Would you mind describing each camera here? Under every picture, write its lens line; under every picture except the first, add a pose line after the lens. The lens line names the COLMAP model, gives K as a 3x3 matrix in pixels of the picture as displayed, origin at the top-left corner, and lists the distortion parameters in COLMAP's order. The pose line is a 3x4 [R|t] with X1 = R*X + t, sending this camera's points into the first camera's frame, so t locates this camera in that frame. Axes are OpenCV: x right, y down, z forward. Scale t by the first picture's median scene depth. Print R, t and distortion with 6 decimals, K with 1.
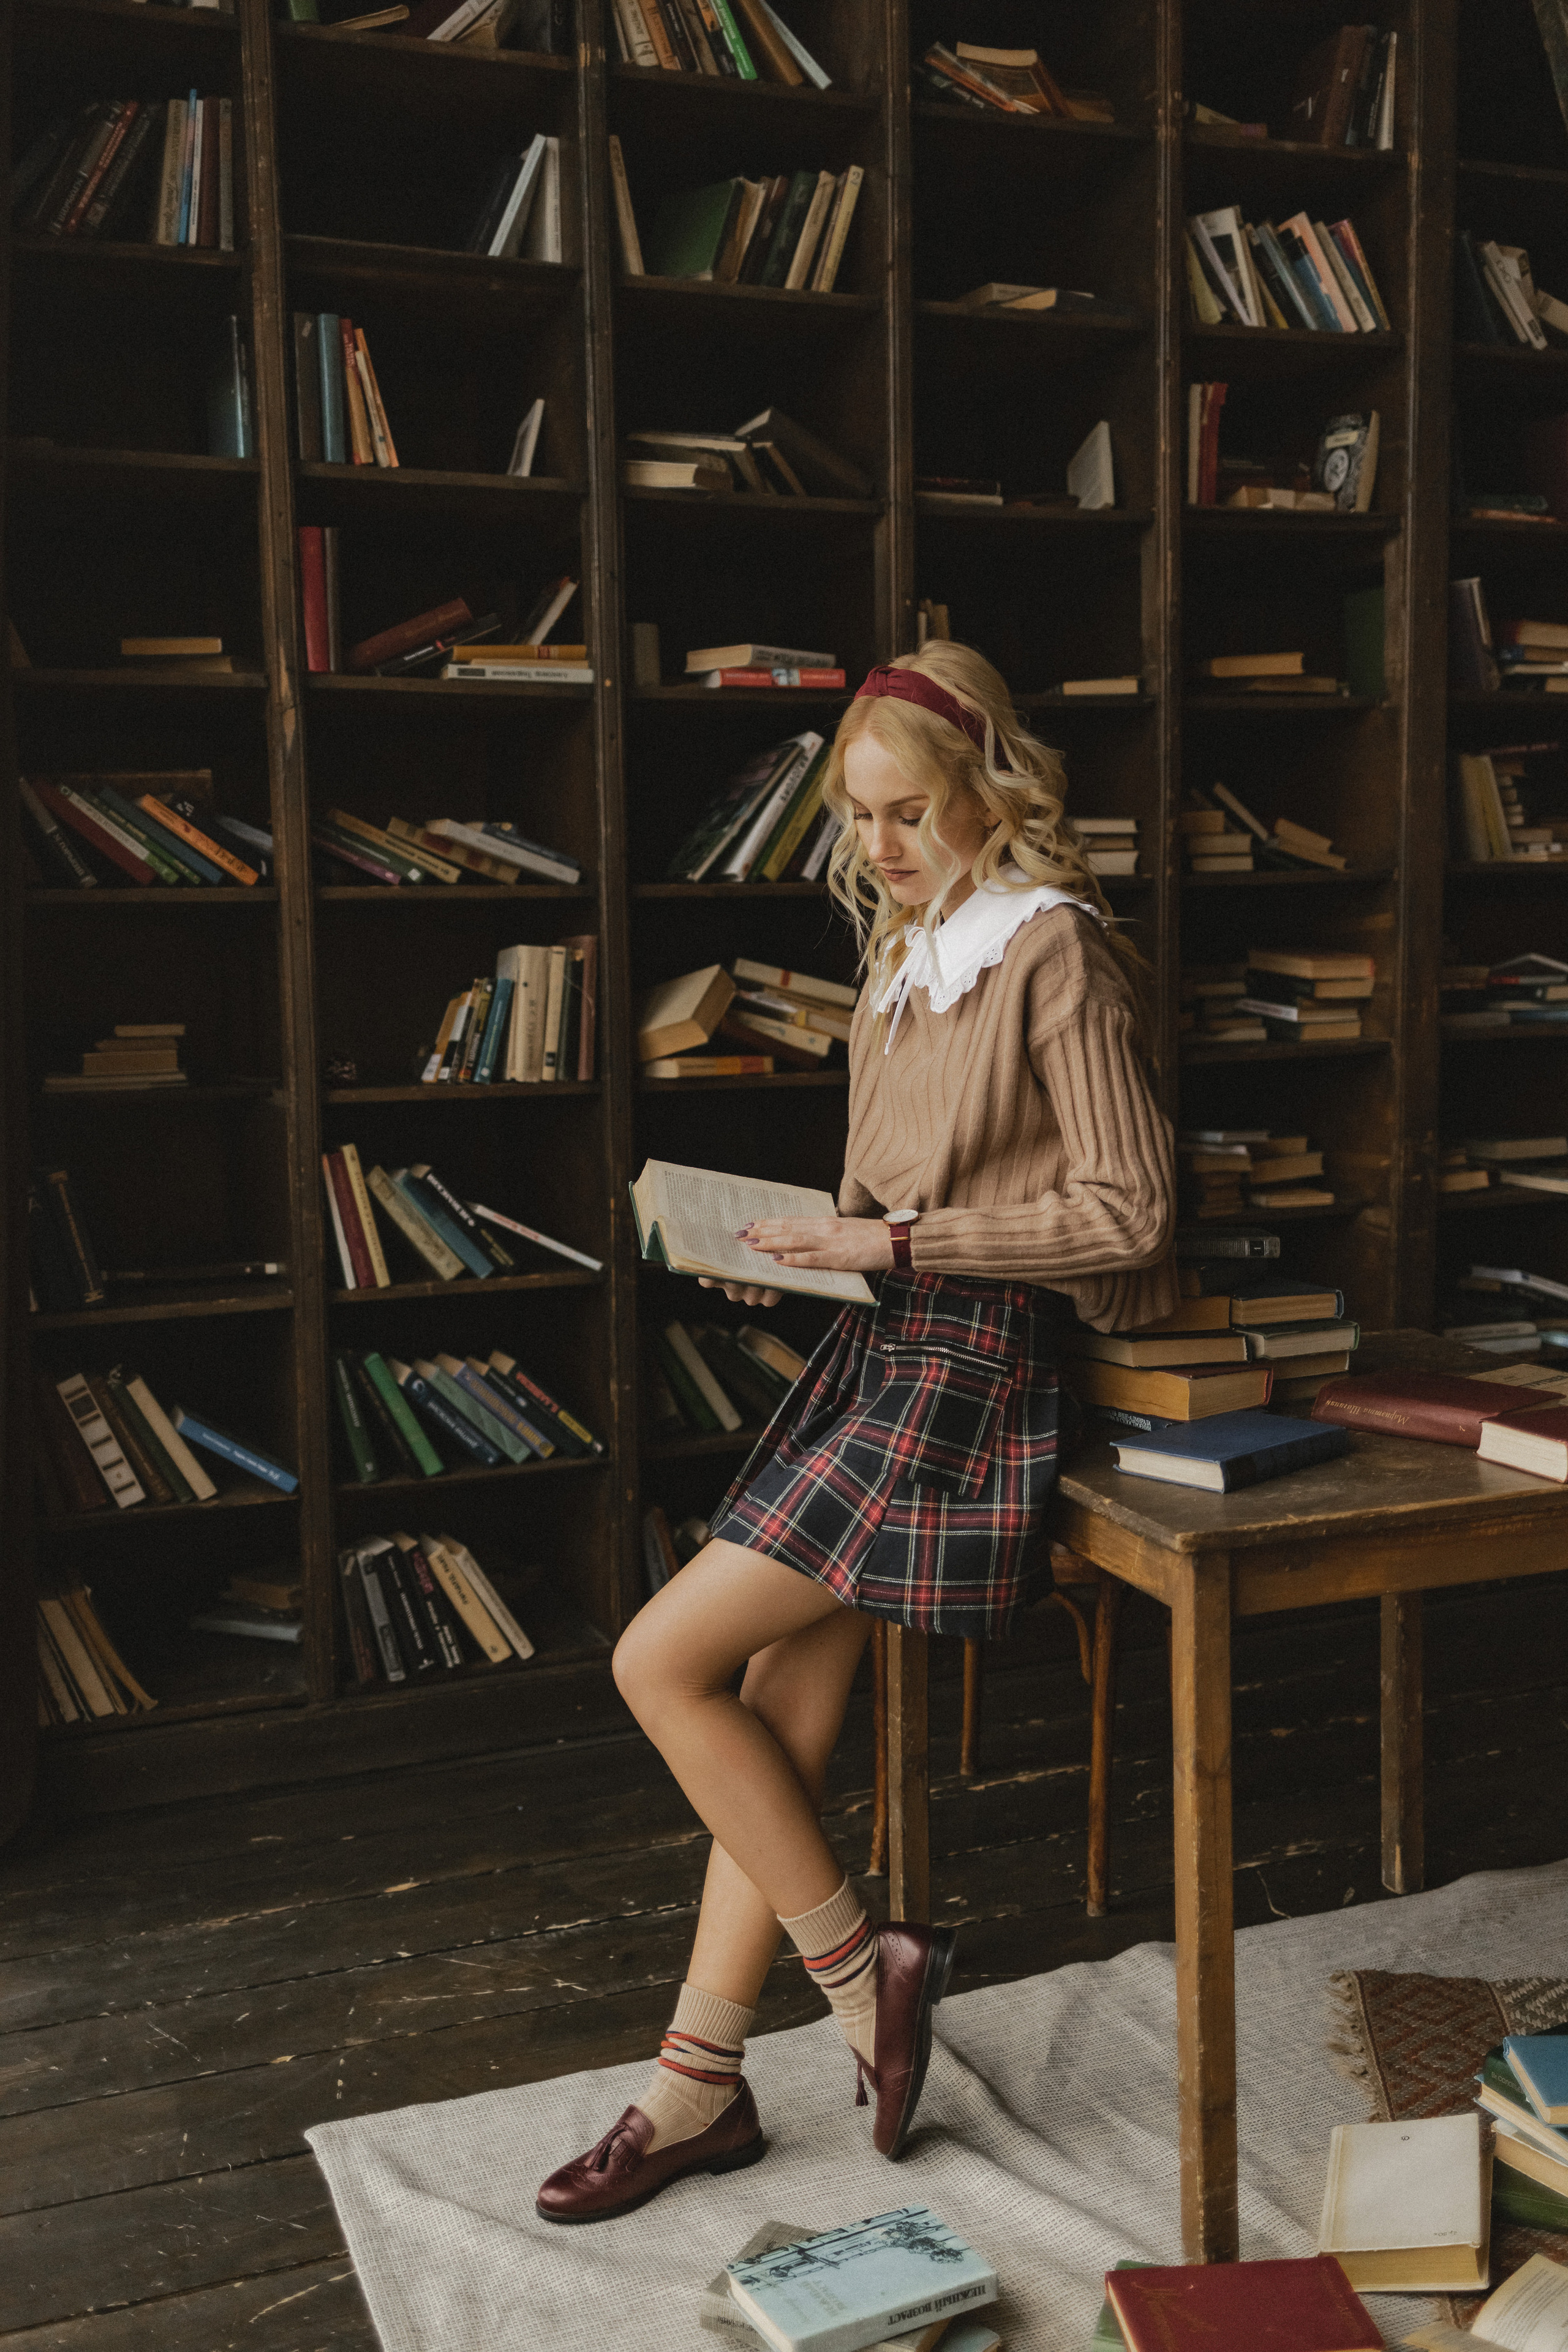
lens RADIAL K [[2292.4, 0, 783.1], [0, 2292.4, 1167.0], [0, 0, 1]] dist [-0.000724, 0.000000]
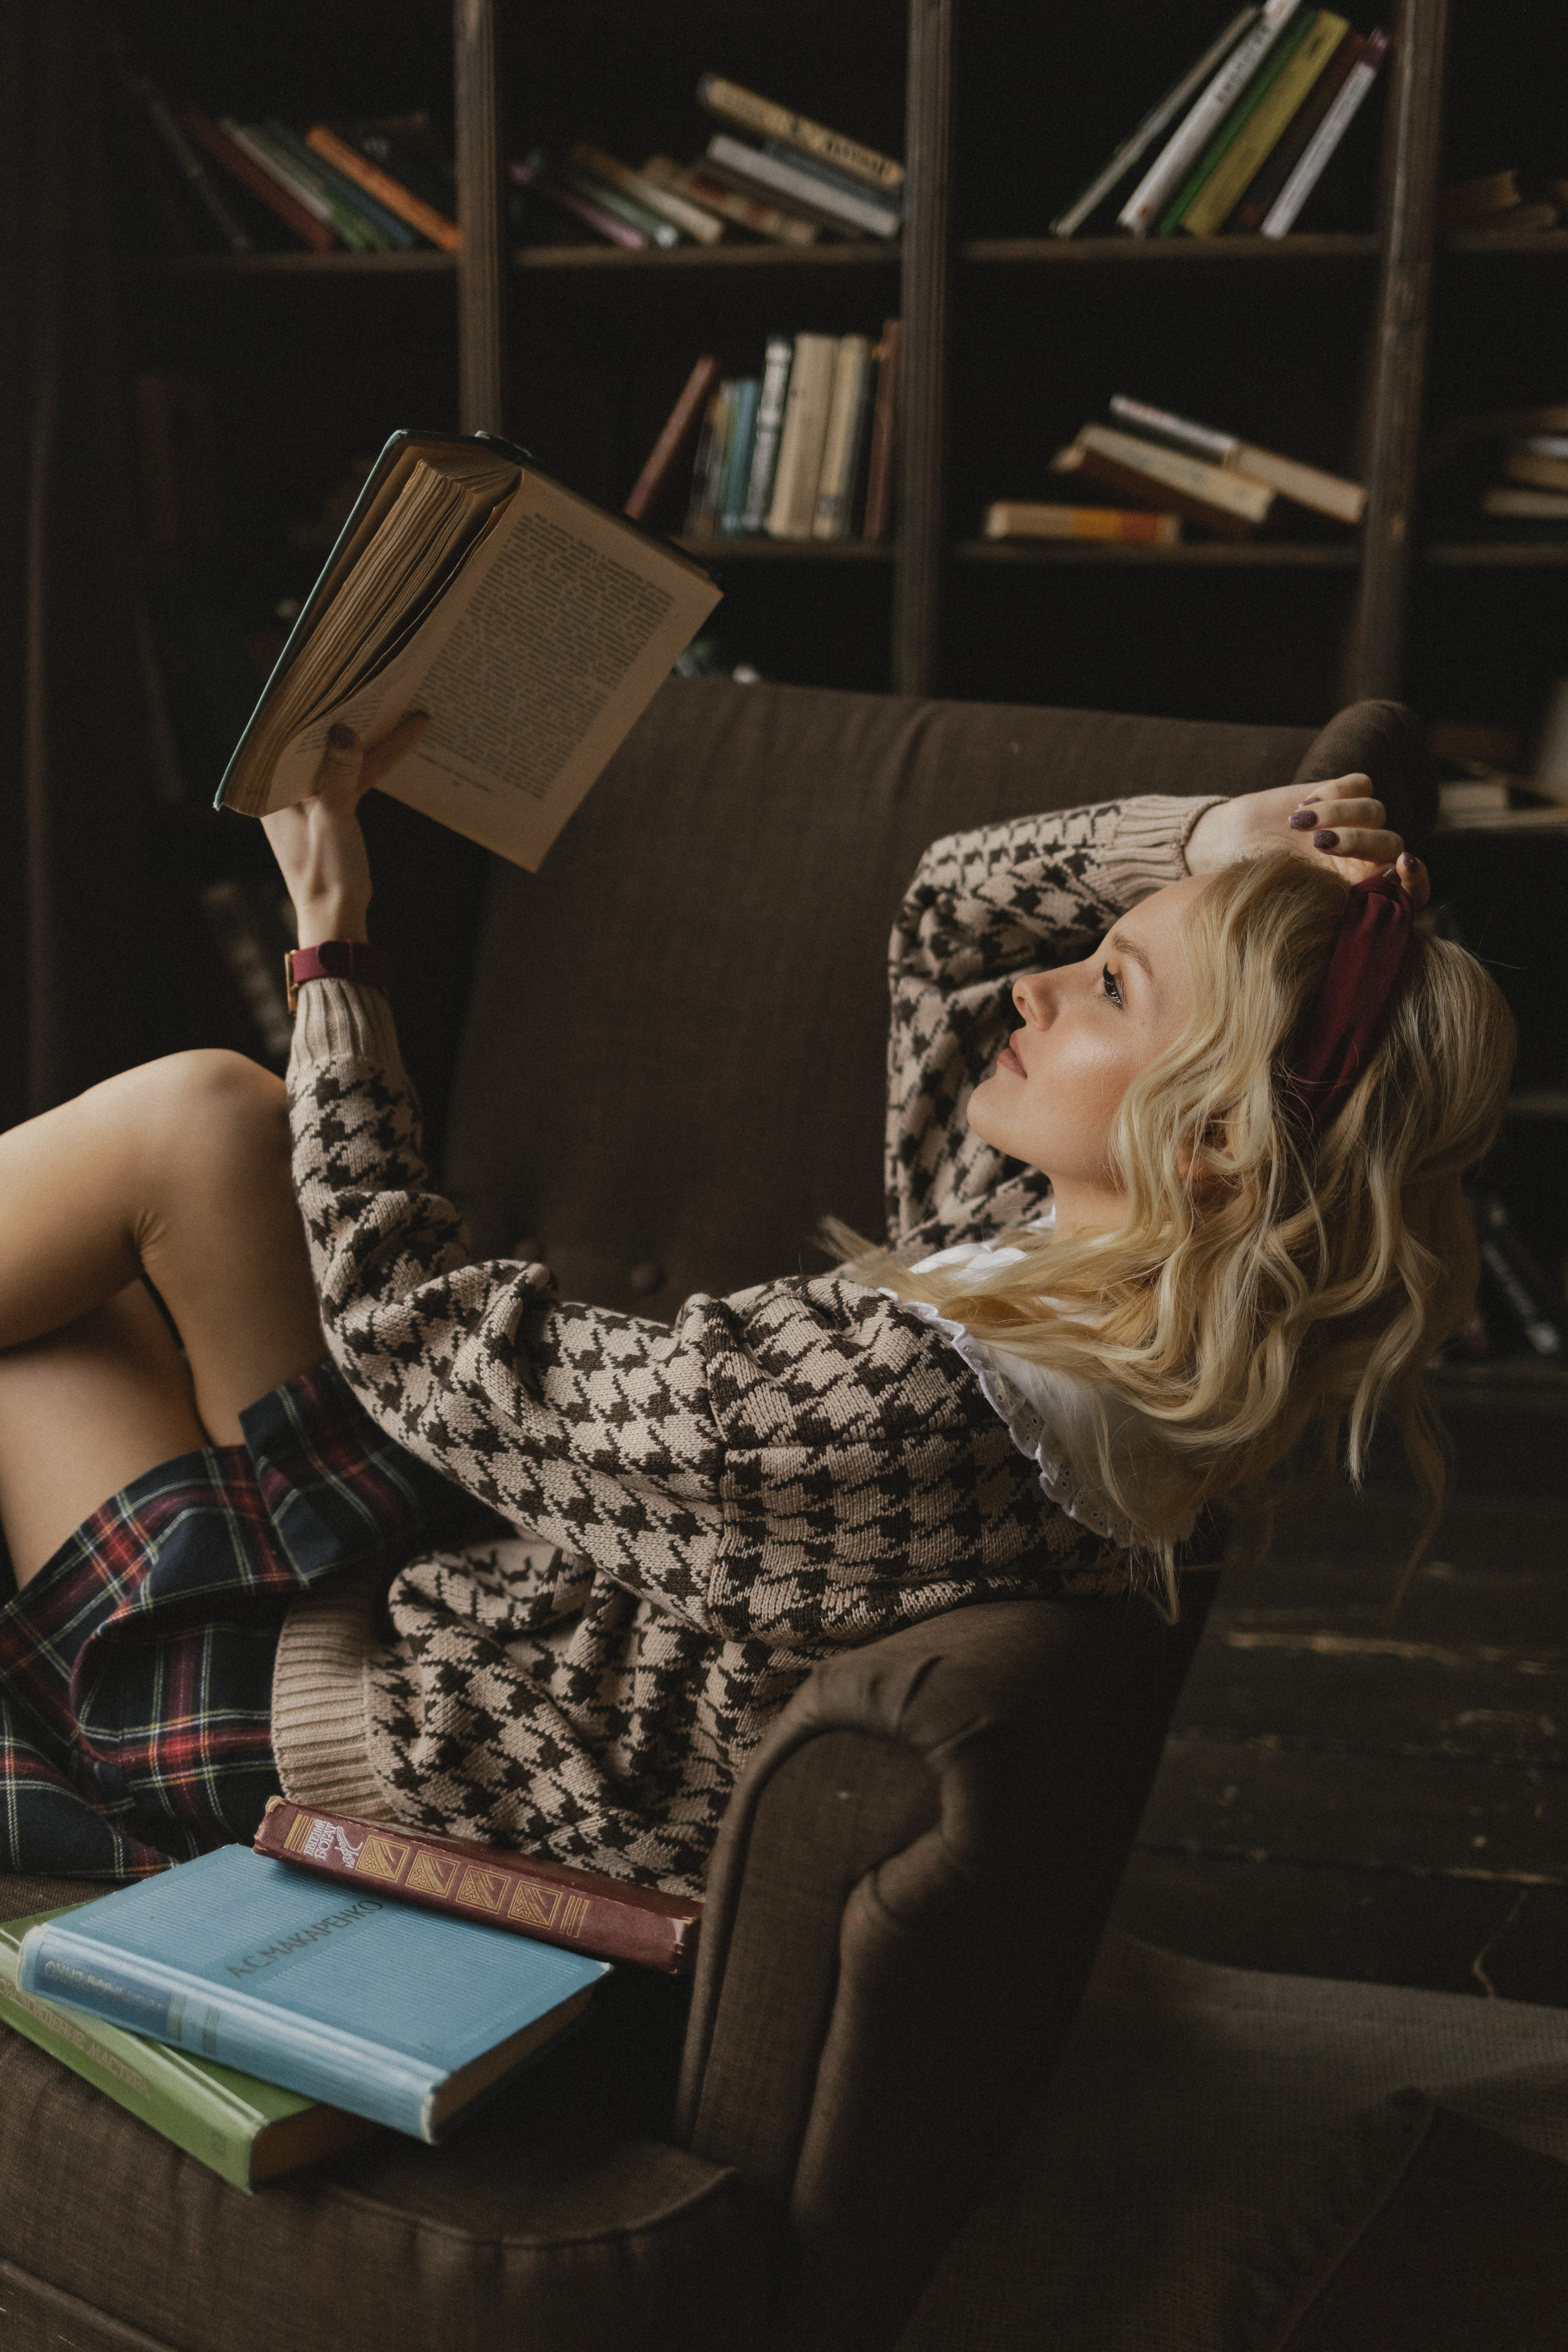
lens RADIAL K [[2292.4, 0, 769.7], [0, 2292.4, 1177.6], [0, 0, 1]] dist [-0.000724, 0.000000]
pose [[0.848531, 0.154003, -0.506239, 0.274558], [-0.077807, 0.982624, 0.168509, 0.039138], [0.523394, -0.103596, 0.845770, 0.376292]]
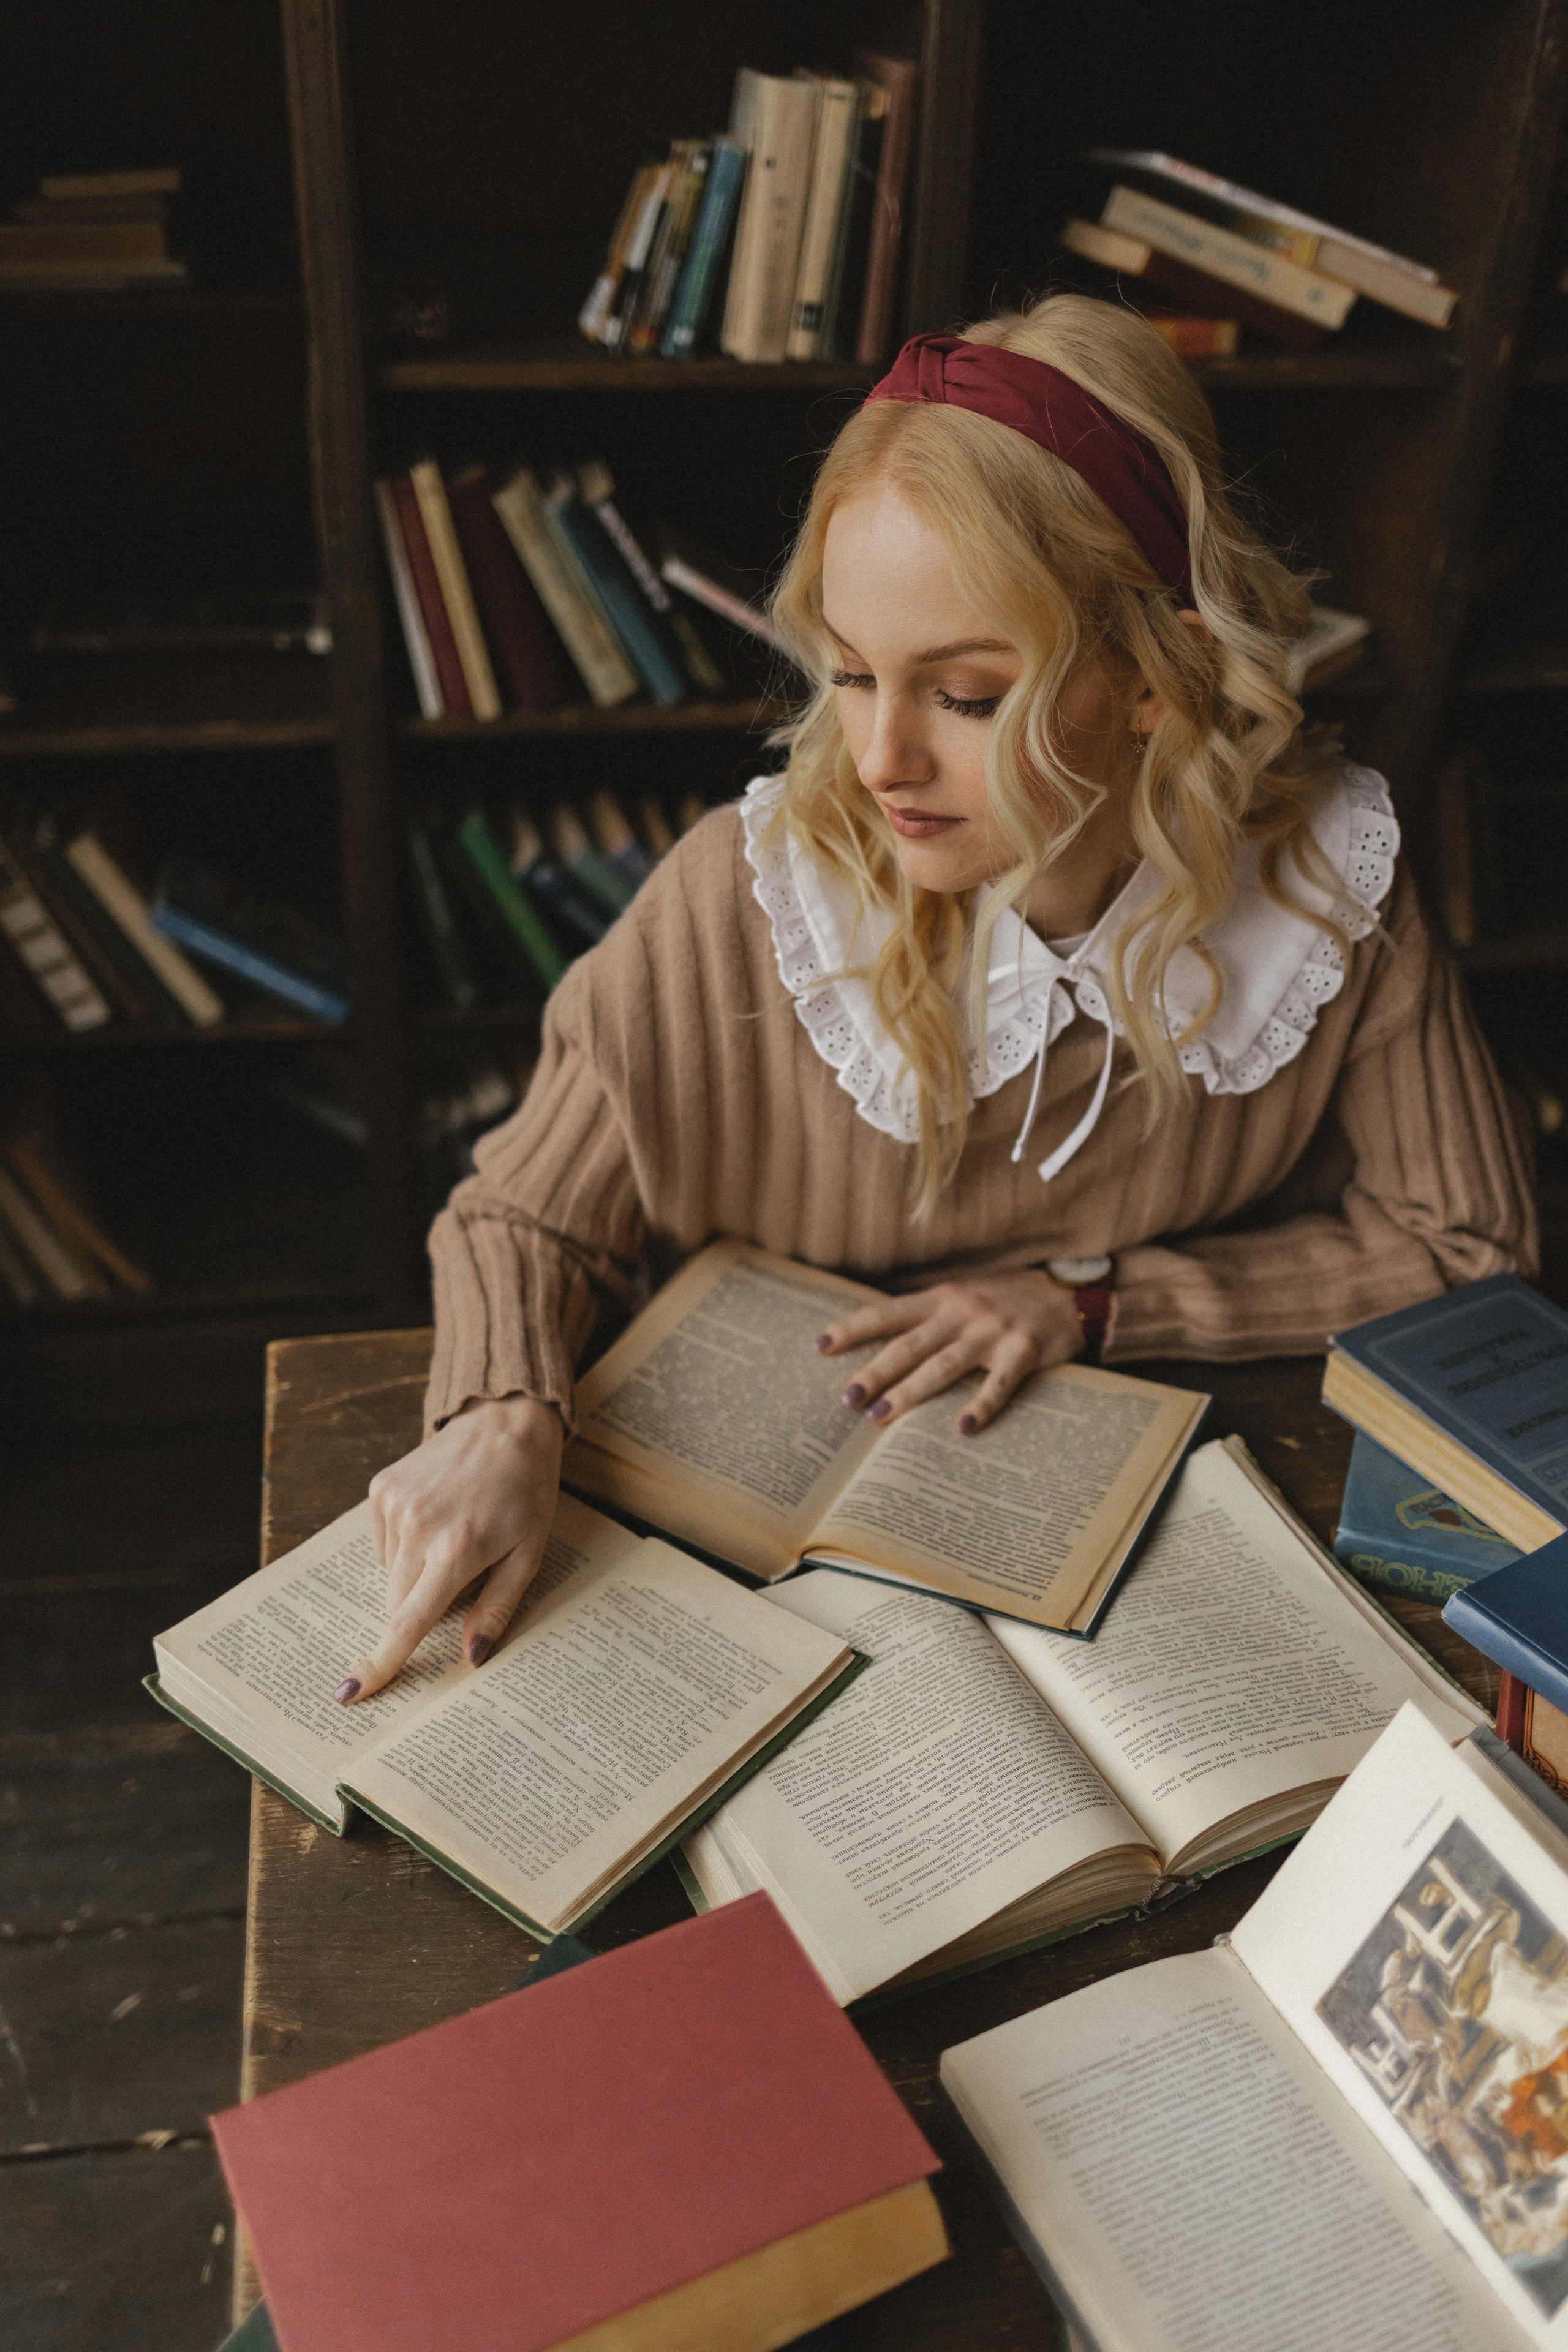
lens RADIAL K [[2292.4, 0, 793.8], [0, 2292.4, 1168.9], [0, 0, 1]] dist [-0.000724, 0.000000]
pose [[0.975355, 0.158892, -0.153090, 0.008058], [-0.070588, 0.882079, 0.465784, -0.121206], [0.209047, -0.443498, 0.871555, 0.453048]]
